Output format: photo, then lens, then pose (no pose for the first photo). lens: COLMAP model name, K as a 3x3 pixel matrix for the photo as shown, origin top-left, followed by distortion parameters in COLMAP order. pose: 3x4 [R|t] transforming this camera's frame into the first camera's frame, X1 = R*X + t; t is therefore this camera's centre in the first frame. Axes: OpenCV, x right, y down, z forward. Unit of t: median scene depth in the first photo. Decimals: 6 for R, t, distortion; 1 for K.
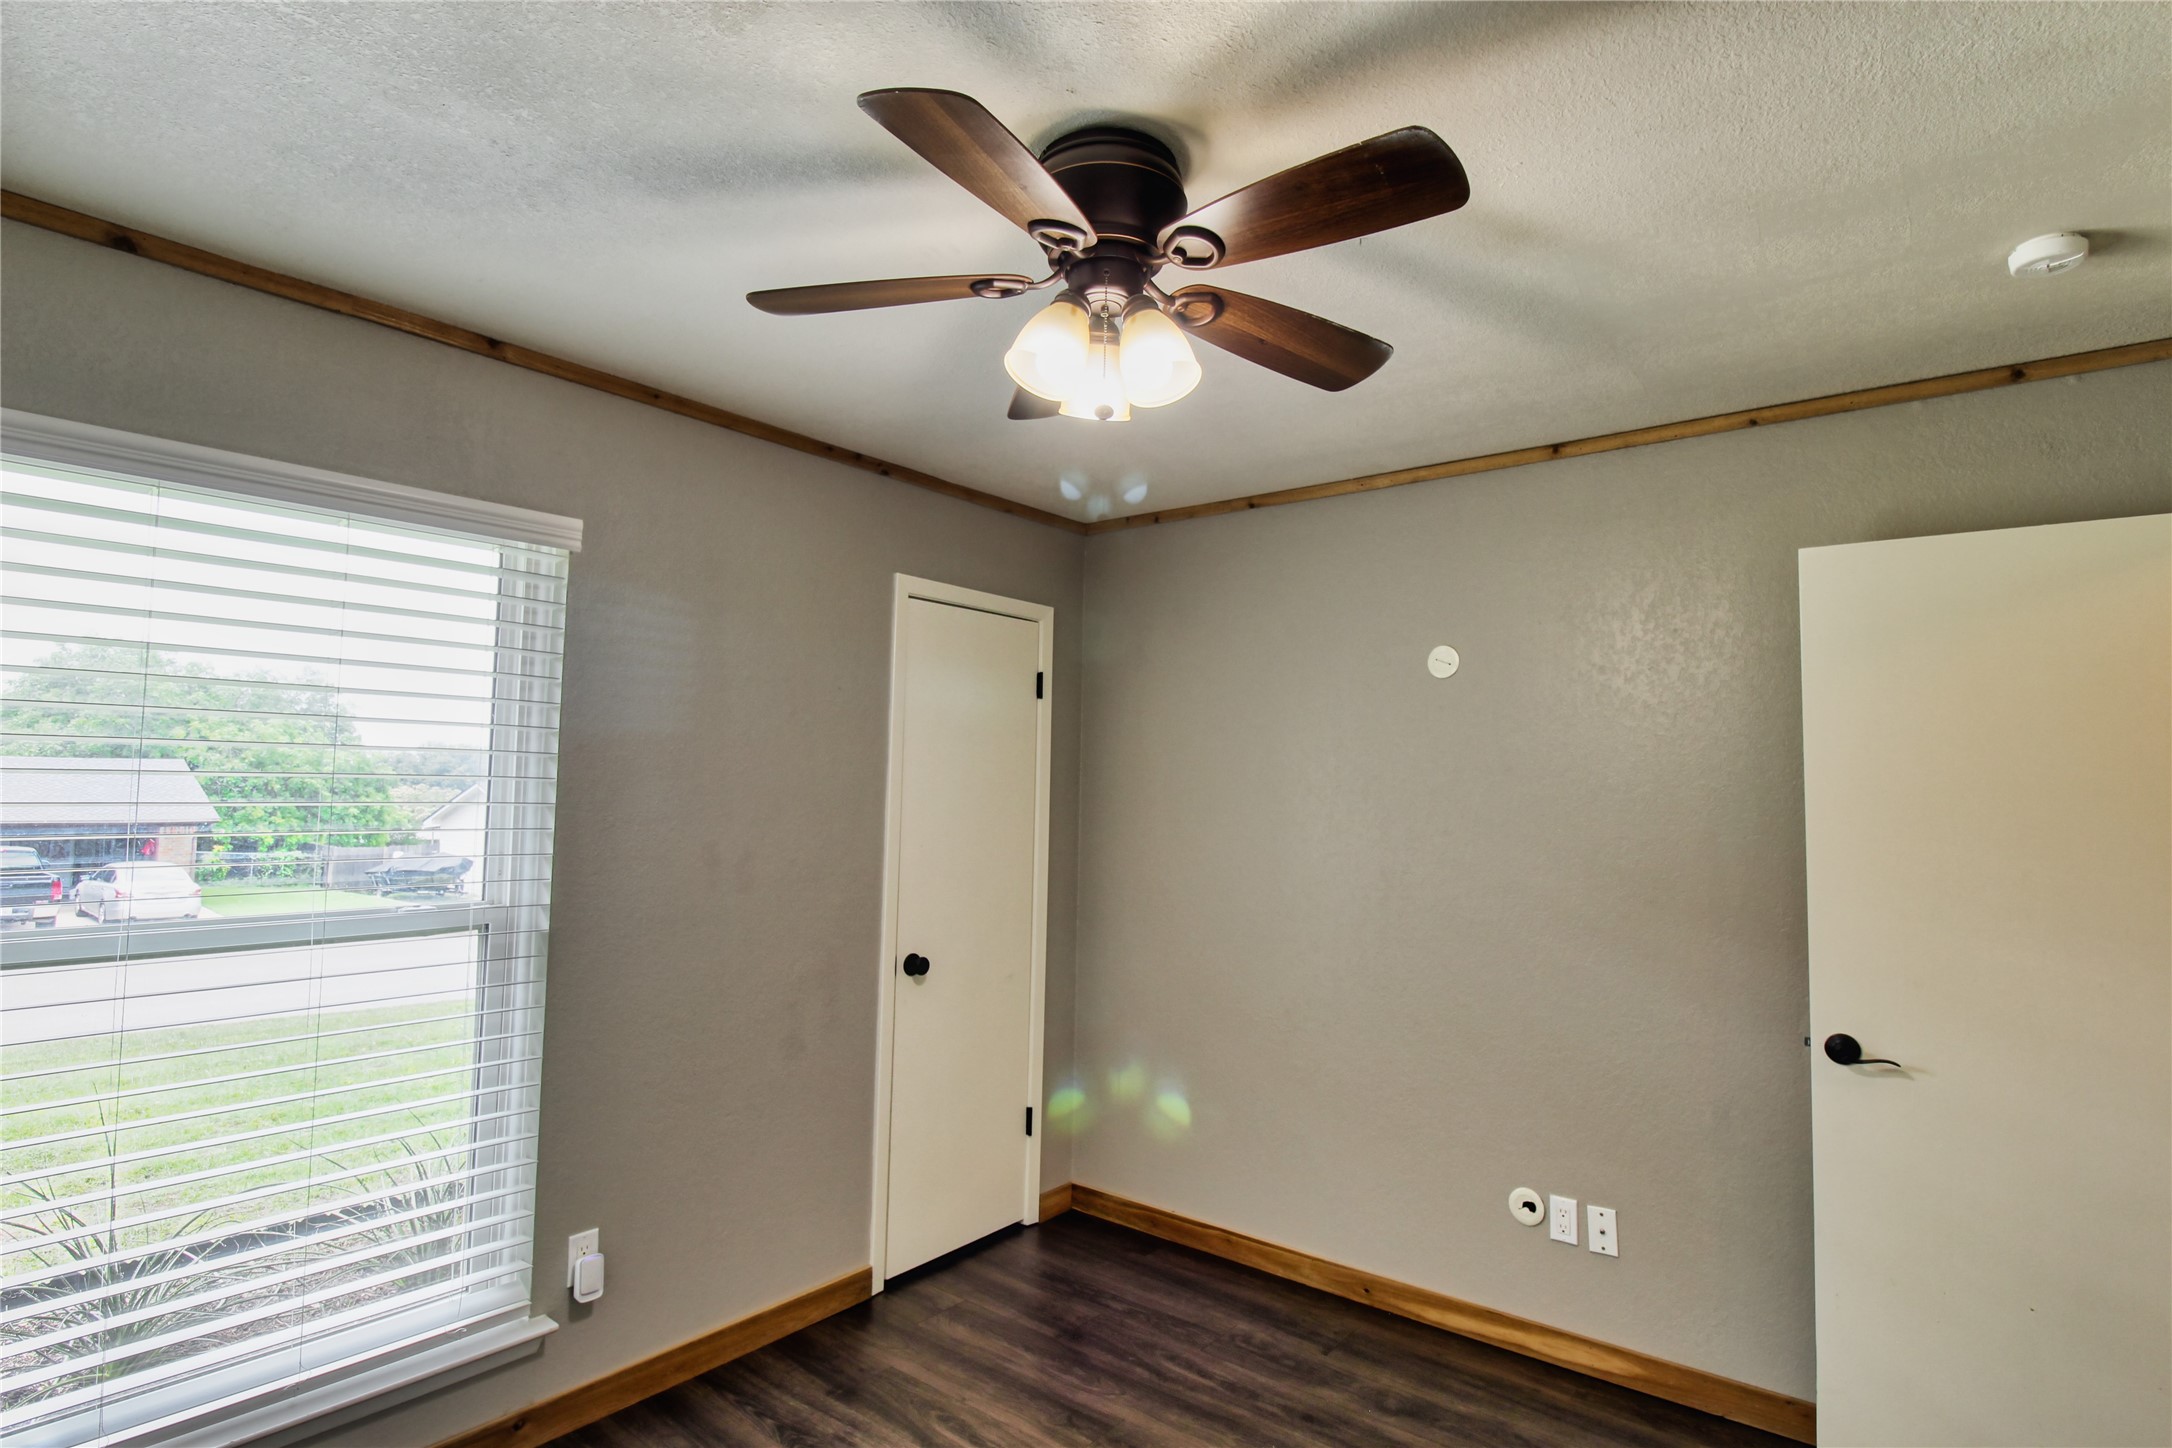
lens RADIAL K [[1103.3, 0, 1101.8], [0, 1103.3, 714.4], [0, 0, 1]] dist [0.006144, -0.015933]
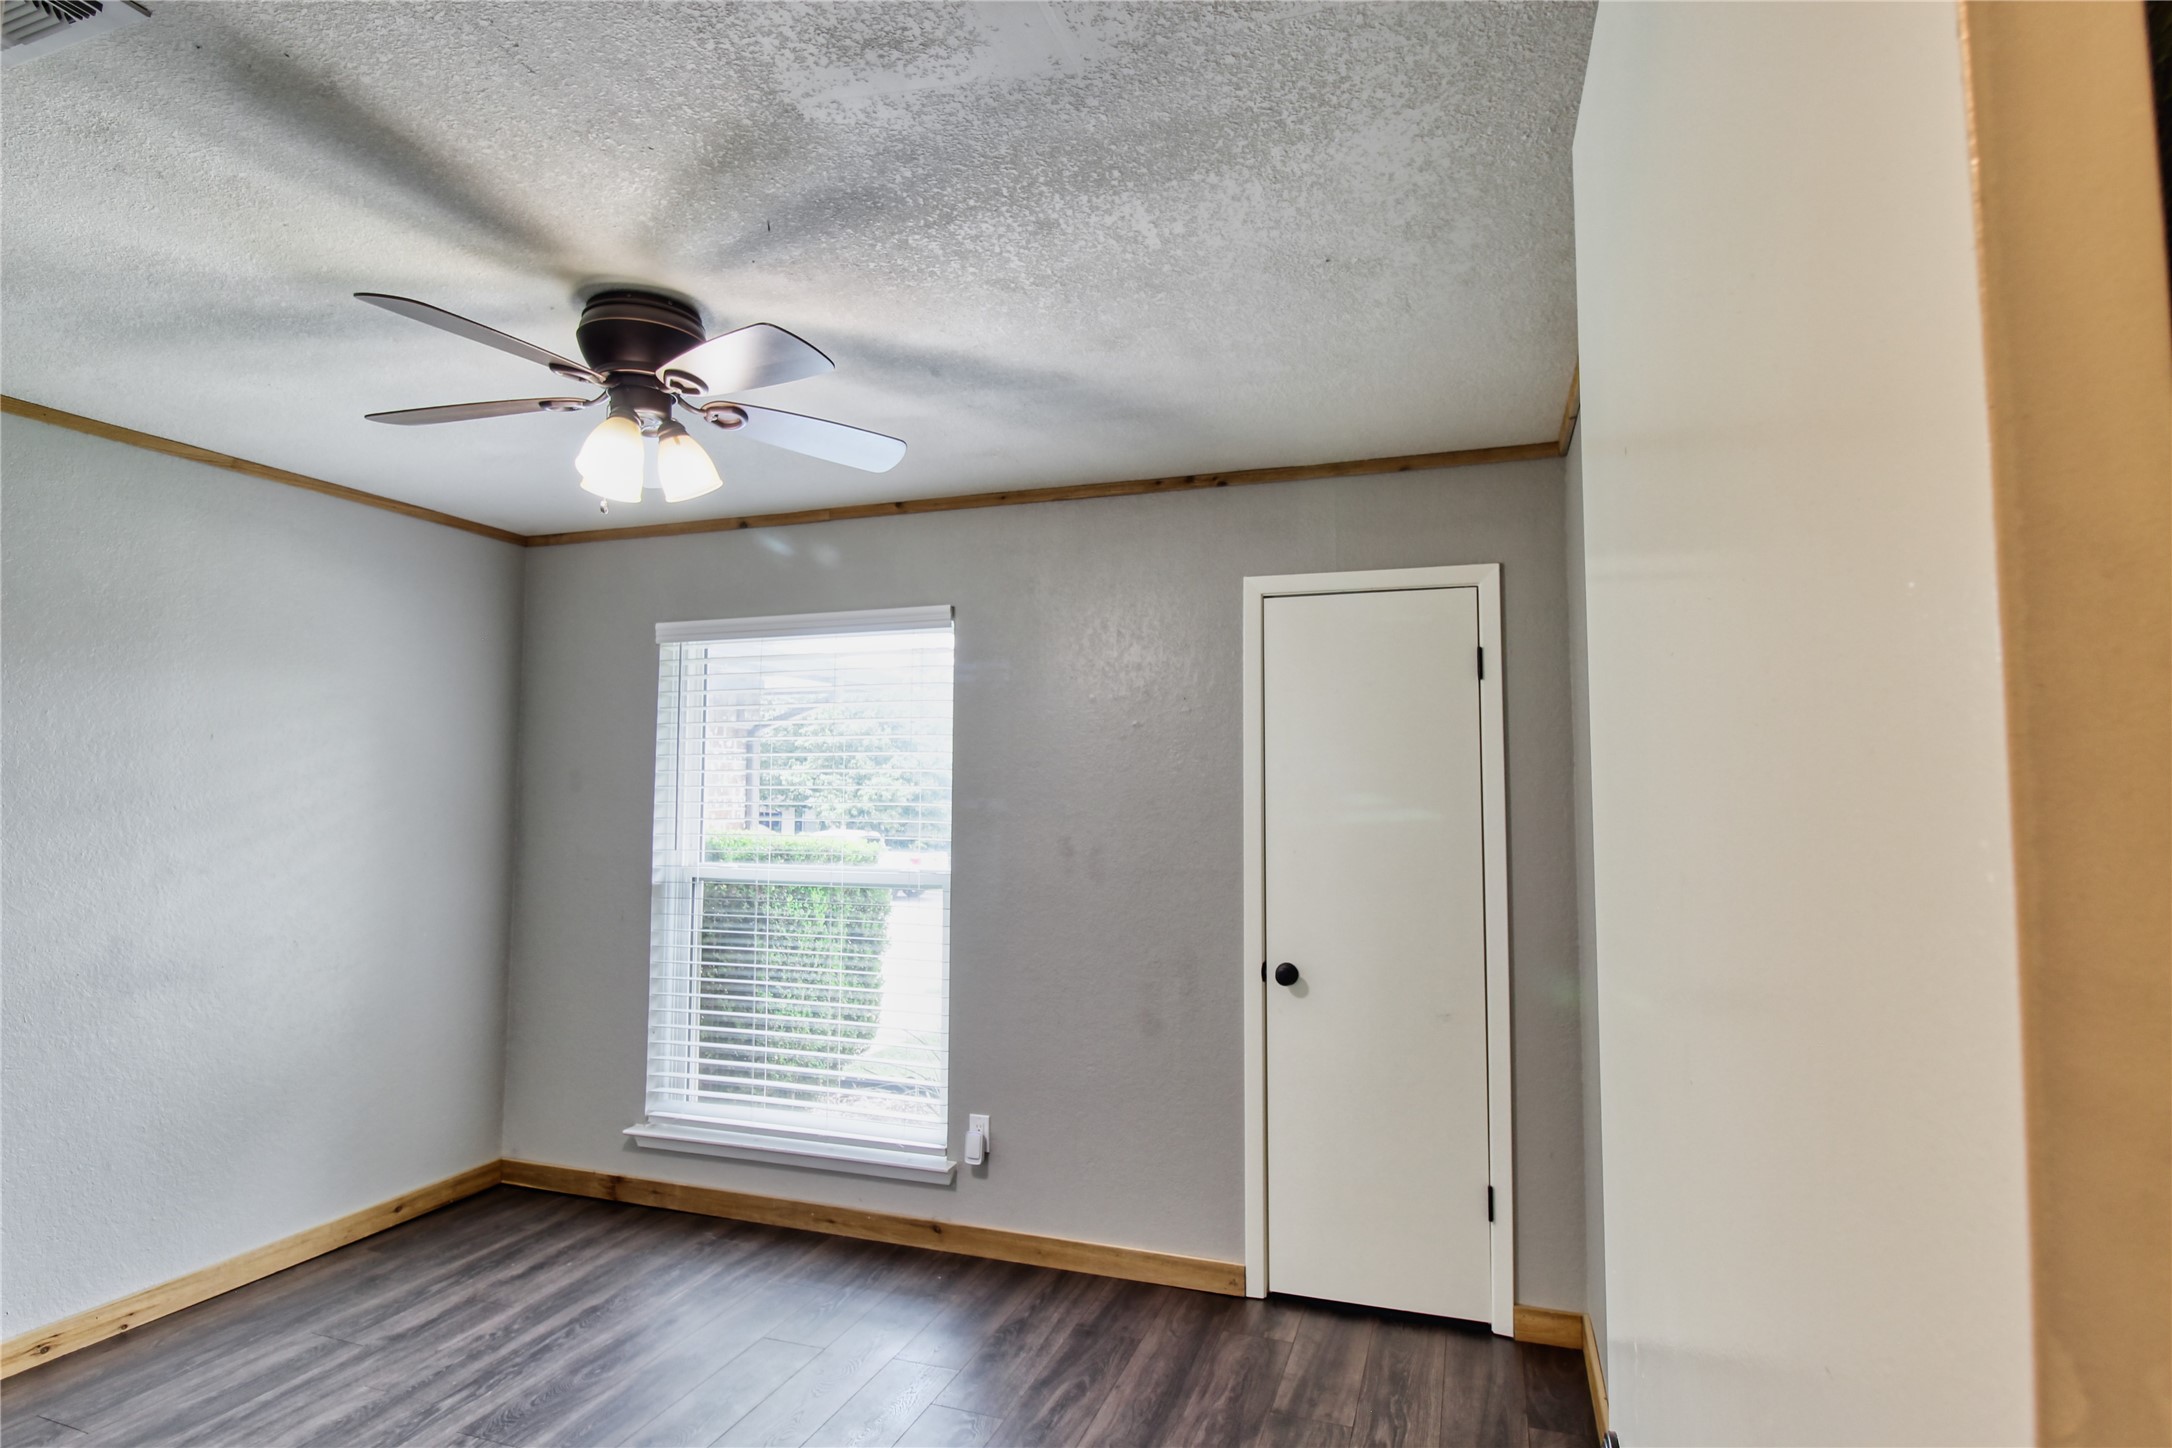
lens RADIAL K [[1103.3, 0, 1101.8], [0, 1103.3, 714.4], [0, 0, 1]] dist [0.006144, -0.015933]
pose [[0.337394, -0.077830, -0.938141, 0.743375], [0.061825, 0.996257, -0.060417, 0.051734], [0.939331, -0.037617, 0.340943, 0.560615]]
